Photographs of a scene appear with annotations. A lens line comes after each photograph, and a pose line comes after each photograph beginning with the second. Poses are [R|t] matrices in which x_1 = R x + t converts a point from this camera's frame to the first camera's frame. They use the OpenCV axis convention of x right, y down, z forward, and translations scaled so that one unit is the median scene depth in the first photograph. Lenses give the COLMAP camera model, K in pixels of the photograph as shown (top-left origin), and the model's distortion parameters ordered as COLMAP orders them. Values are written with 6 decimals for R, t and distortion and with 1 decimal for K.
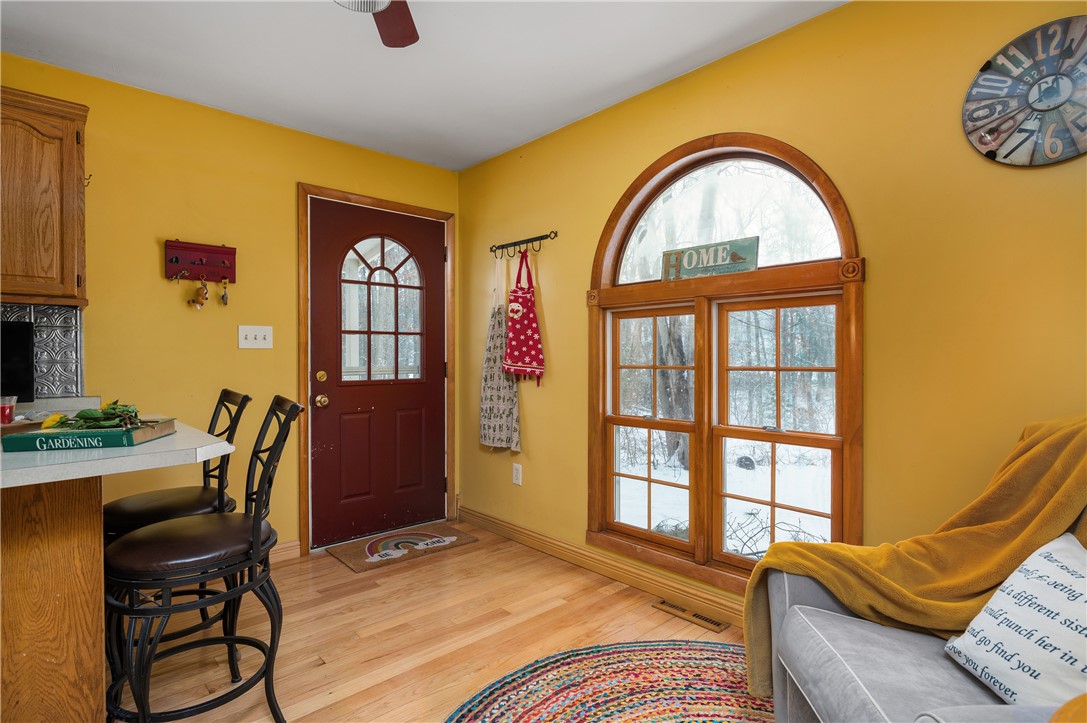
lens RADIAL K [[563.3, 0, 536.9], [0, 563.3, 361.6], [0, 0, 1]] dist [0.000715, 0.000349]
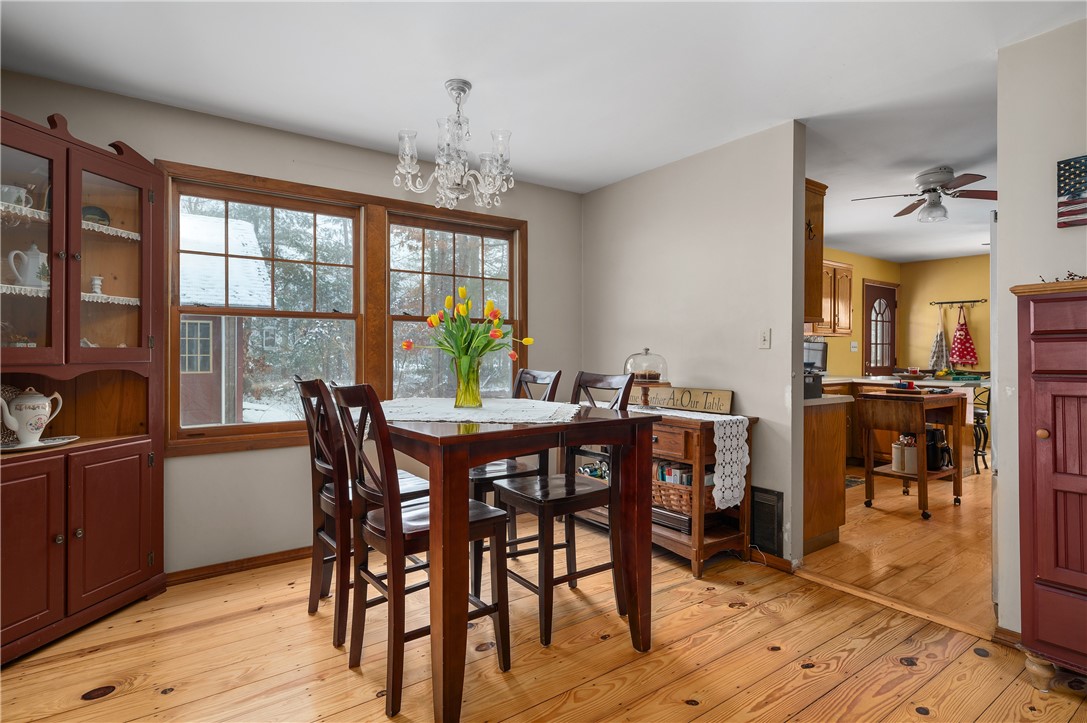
lens RADIAL K [[563.3, 0, 538.3], [0, 563.3, 349.8], [0, 0, 1]] dist [0.000715, 0.000349]
pose [[0.993957, 0.006986, -0.109544, -1.680738], [-0.007989, 0.999930, -0.008714, 0.000405], [0.109475, 0.009536, 0.993944, -1.592919]]
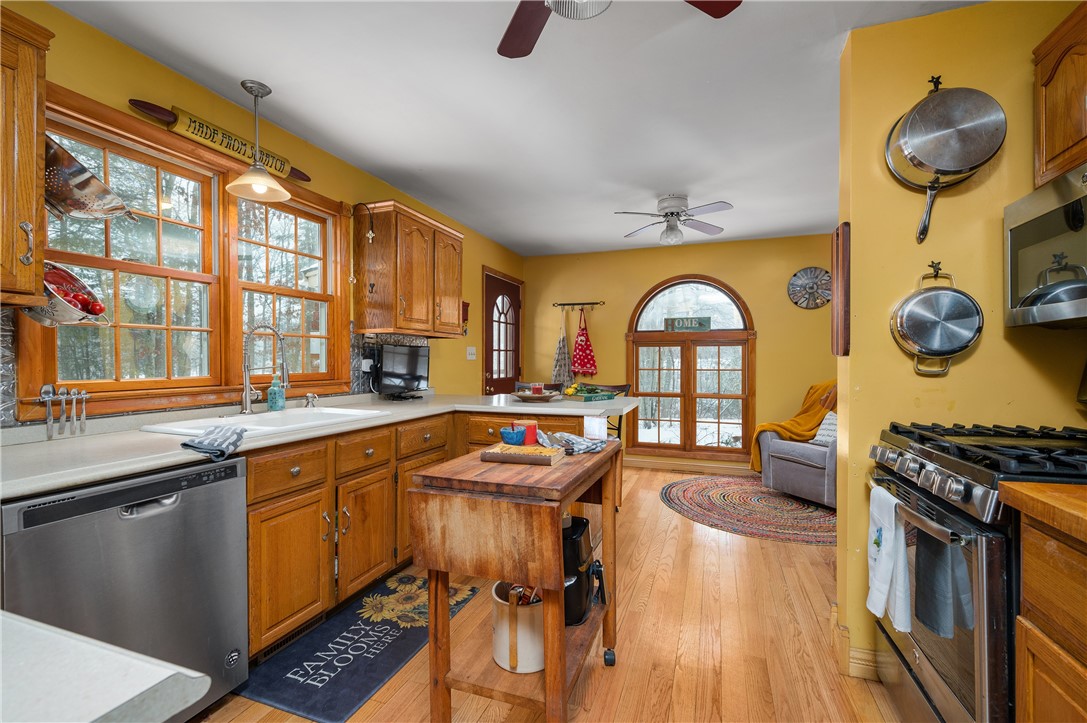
lens RADIAL K [[485.7, 0, 541.9], [0, 485.7, 363.6], [0, 0, 1]] dist [0.004217, 0.000401]
pose [[0.884139, 0.000307, 0.467225, -1.103971], [-0.000211, 1.000000, -0.000258, -0.012320], [-0.467225, 0.000130, 0.884139, -0.482699]]
